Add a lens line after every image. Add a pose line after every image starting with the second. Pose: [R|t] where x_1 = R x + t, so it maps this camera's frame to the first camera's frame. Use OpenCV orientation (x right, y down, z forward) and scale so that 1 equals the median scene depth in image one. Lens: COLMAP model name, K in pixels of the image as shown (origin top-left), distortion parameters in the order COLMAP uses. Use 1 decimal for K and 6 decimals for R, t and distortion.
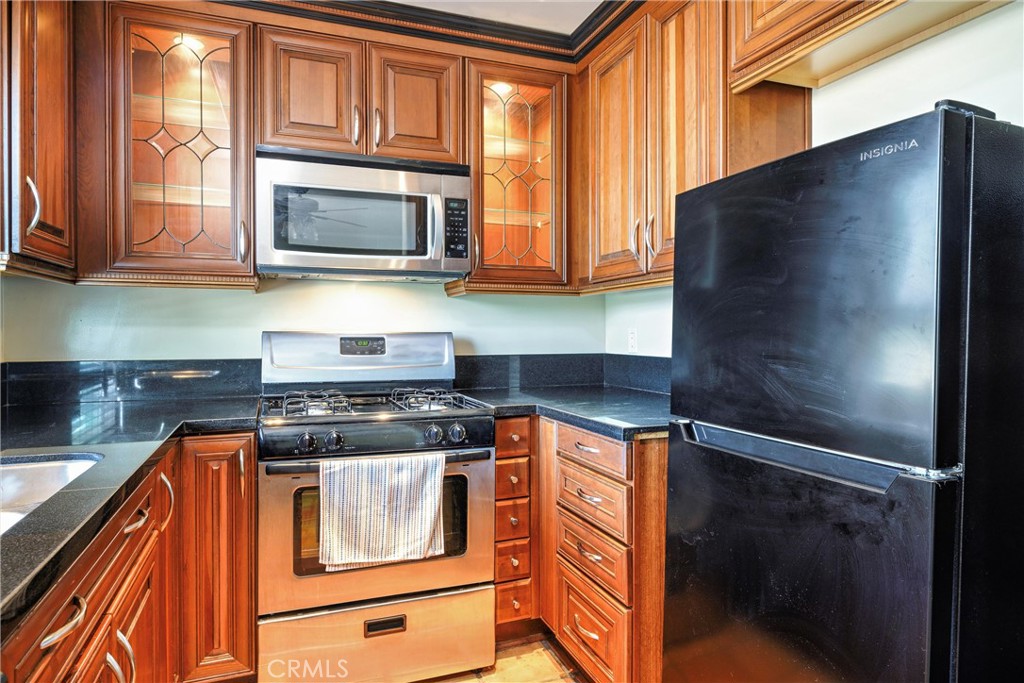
lens RADIAL K [[588.4, 0, 505.7], [0, 588.4, 331.4], [0, 0, 1]] dist [0.012856, -0.000101]
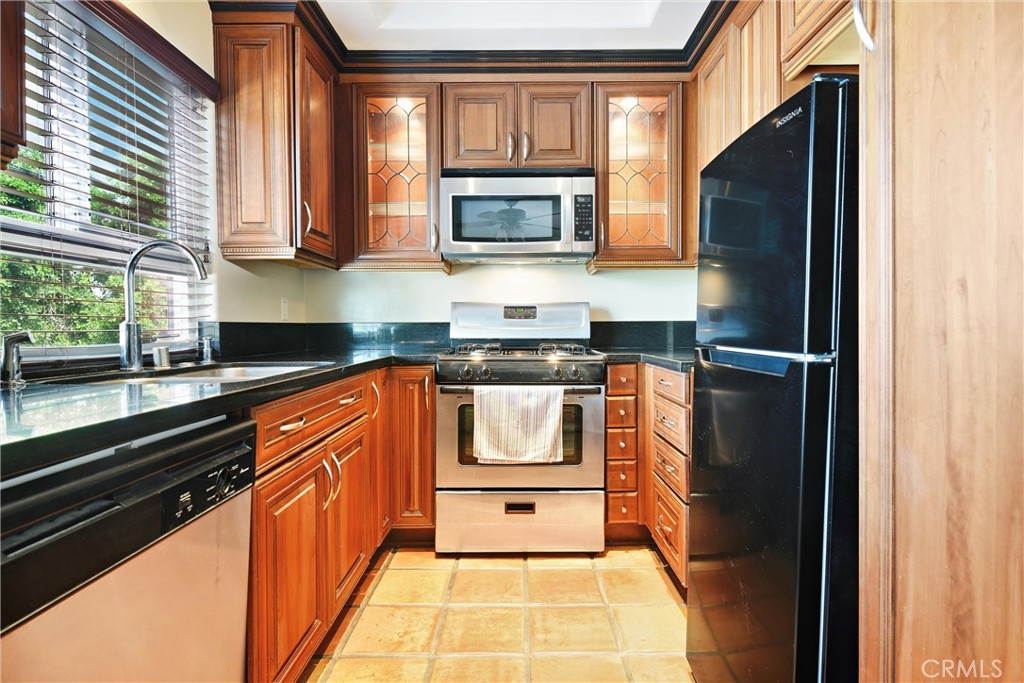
lens RADIAL K [[520.4, 0, 525.6], [0, 520.4, 334.0], [0, 0, 1]] dist [0.001713, 0.000098]
pose [[0.941219, 0.002987, -0.337784, 0.199326], [0.002777, 0.999859, 0.016581, 0.064231], [0.337785, -0.016545, 0.941078, -0.124307]]
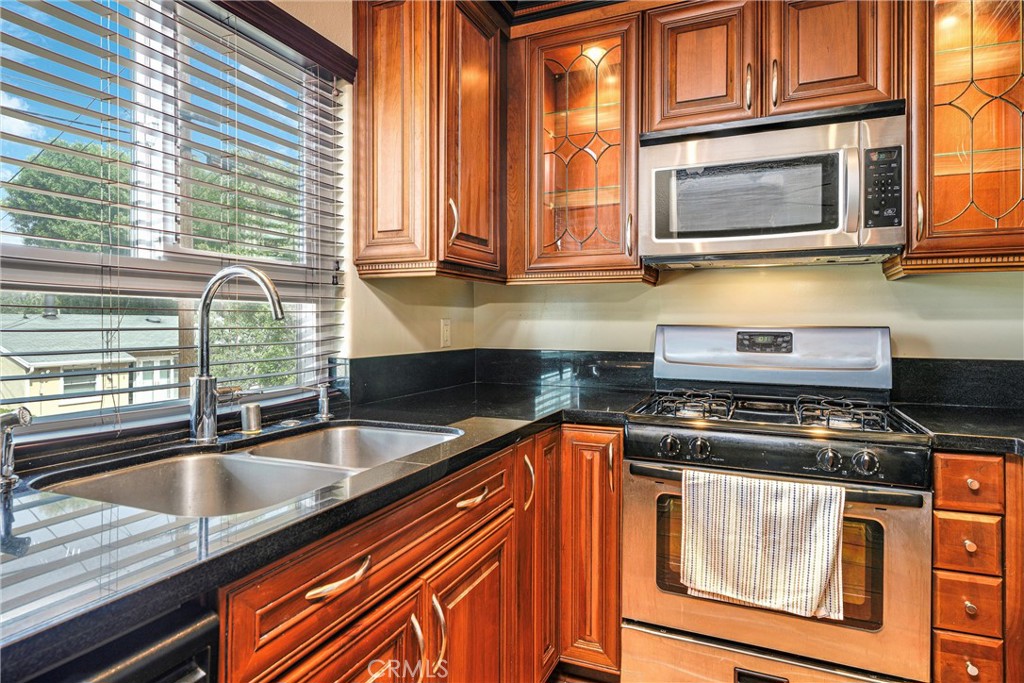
lens RADIAL K [[588.2, 0, 518.0], [0, 588.2, 322.1], [0, 0, 1]] dist [0.008563, -0.001463]
pose [[0.726437, 0.001002, -0.687232, 0.104560], [-0.004562, 0.999984, -0.003364, 0.000268], [0.687218, 0.005579, 0.726430, 0.152817]]
